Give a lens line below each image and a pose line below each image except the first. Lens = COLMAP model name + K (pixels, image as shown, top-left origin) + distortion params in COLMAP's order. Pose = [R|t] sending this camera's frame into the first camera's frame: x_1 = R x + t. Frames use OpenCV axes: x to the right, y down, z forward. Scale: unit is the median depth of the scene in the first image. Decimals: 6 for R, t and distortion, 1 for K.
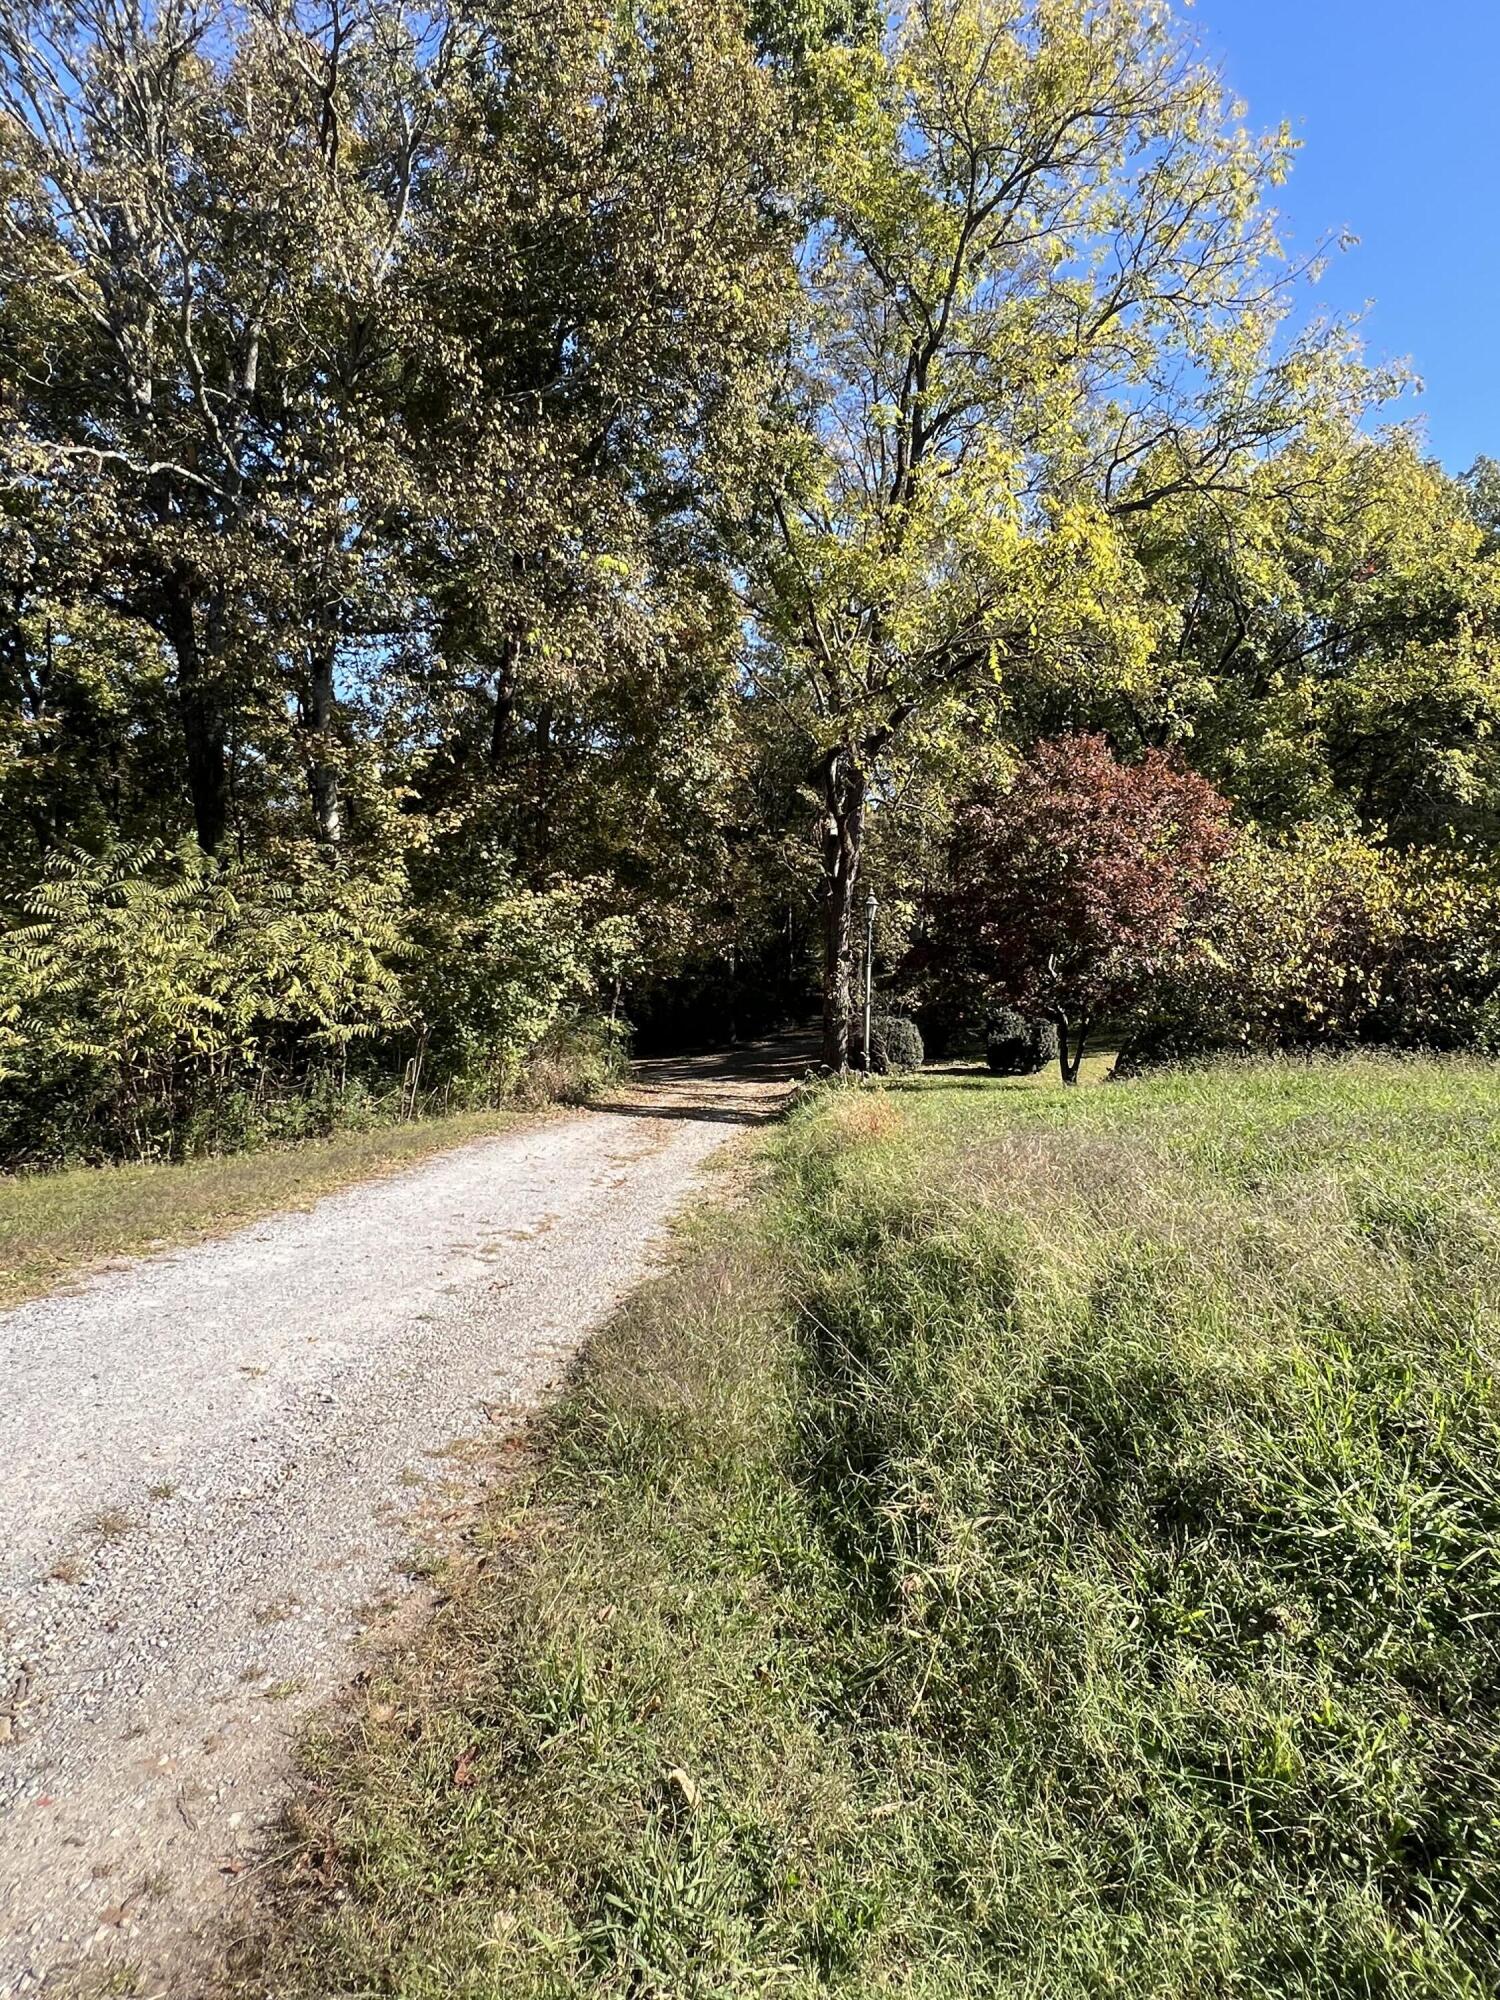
lens RADIAL K [[1085.7, 0, 752.0], [0, 1085.7, 1004.7], [0, 0, 1]] dist [-0.005654, 0.000236]
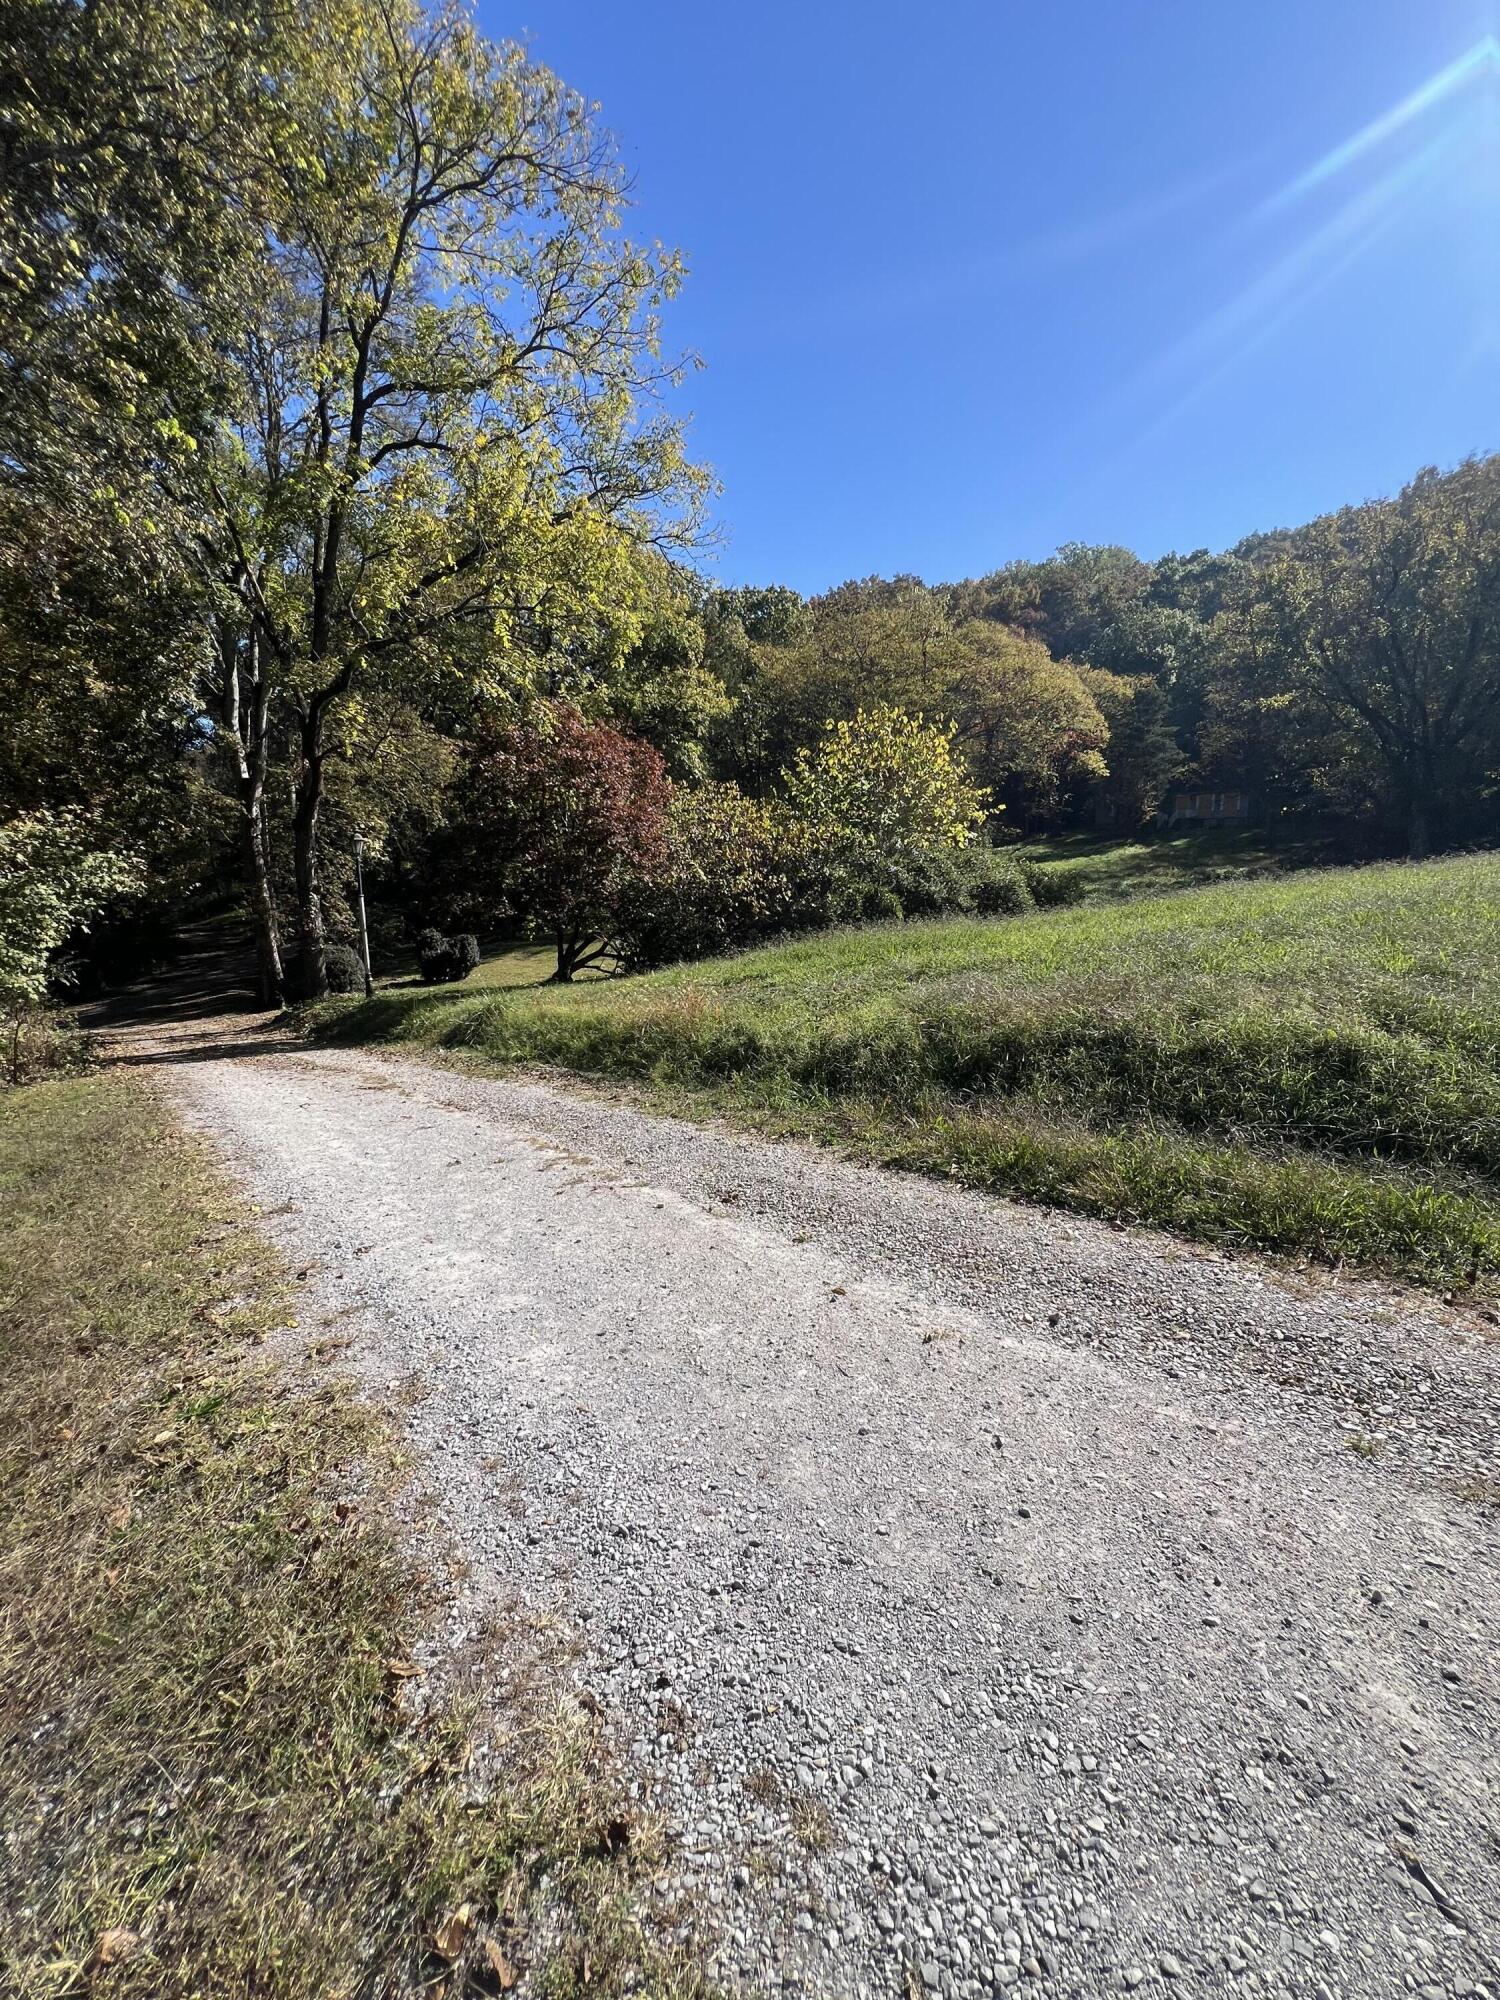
lens RADIAL K [[800.0, 0, 755.5], [0, 800.0, 996.9], [0, 0, 1]] dist [-0.003663, 0.001050]
pose [[0.726732, -0.133288, 0.673865, -0.196067], [0.073496, 0.990451, 0.116645, 0.000777], [-0.682978, -0.035243, 0.729588, 0.140060]]
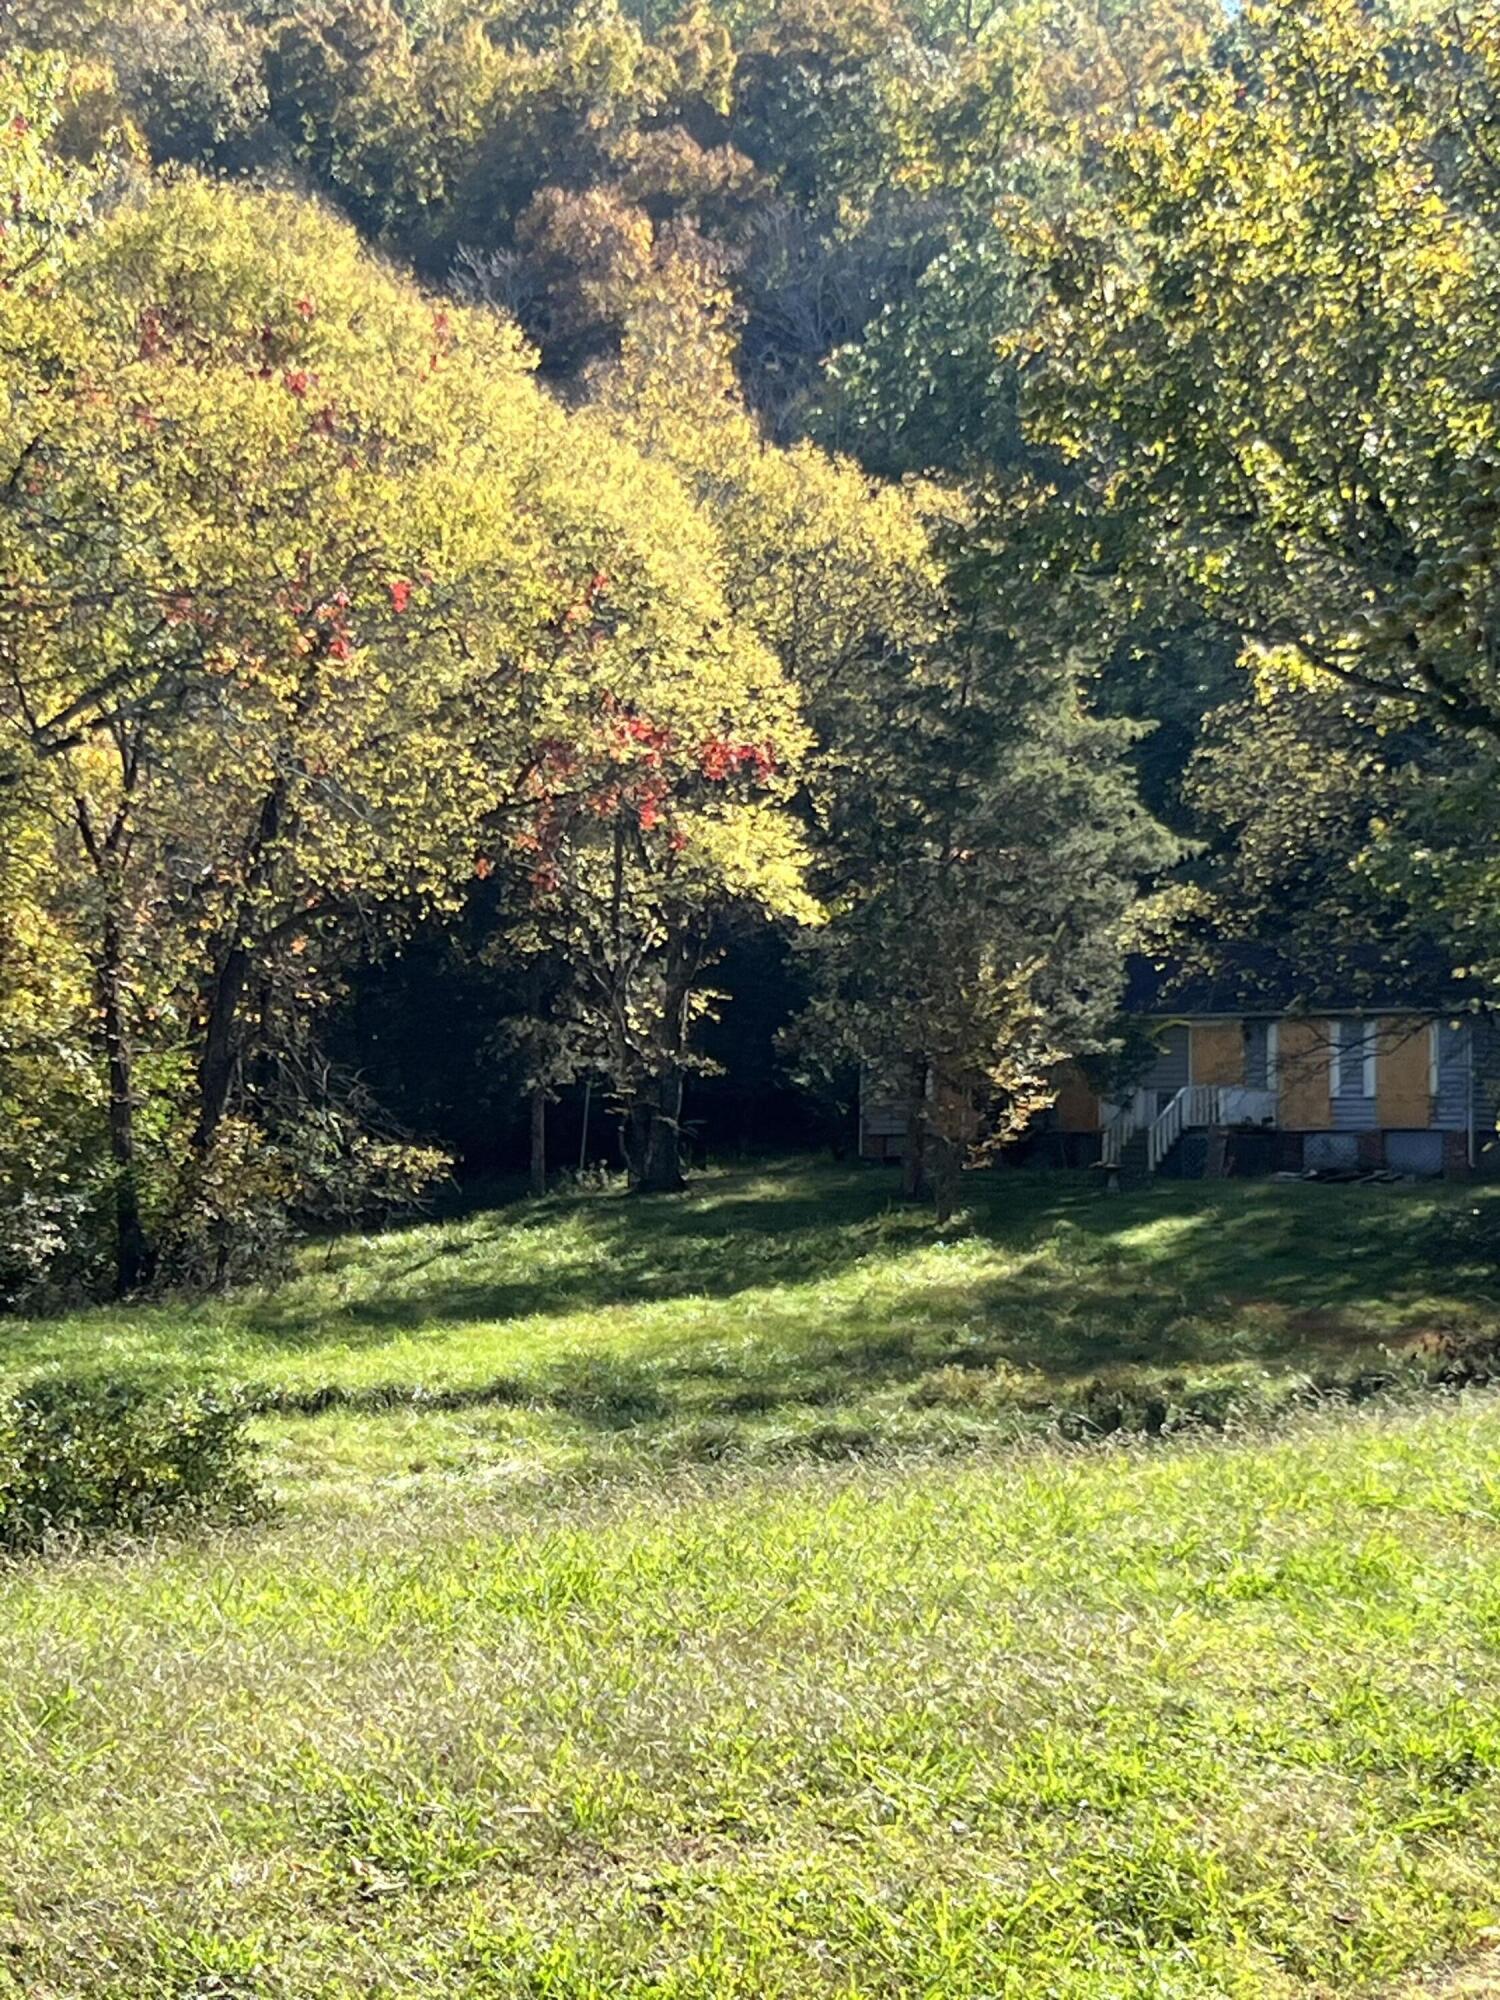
lens RADIAL K [[4184.4, 0, 740.7], [0, 4184.4, 1011.5], [0, 0, 1]] dist [0.194359, 0.000000]
pose [[0.494989, 0.047480, 0.867601, -0.046808], [0.059930, 0.994262, -0.088604, -0.008609], [-0.866830, 0.095853, 0.489303, -0.160327]]
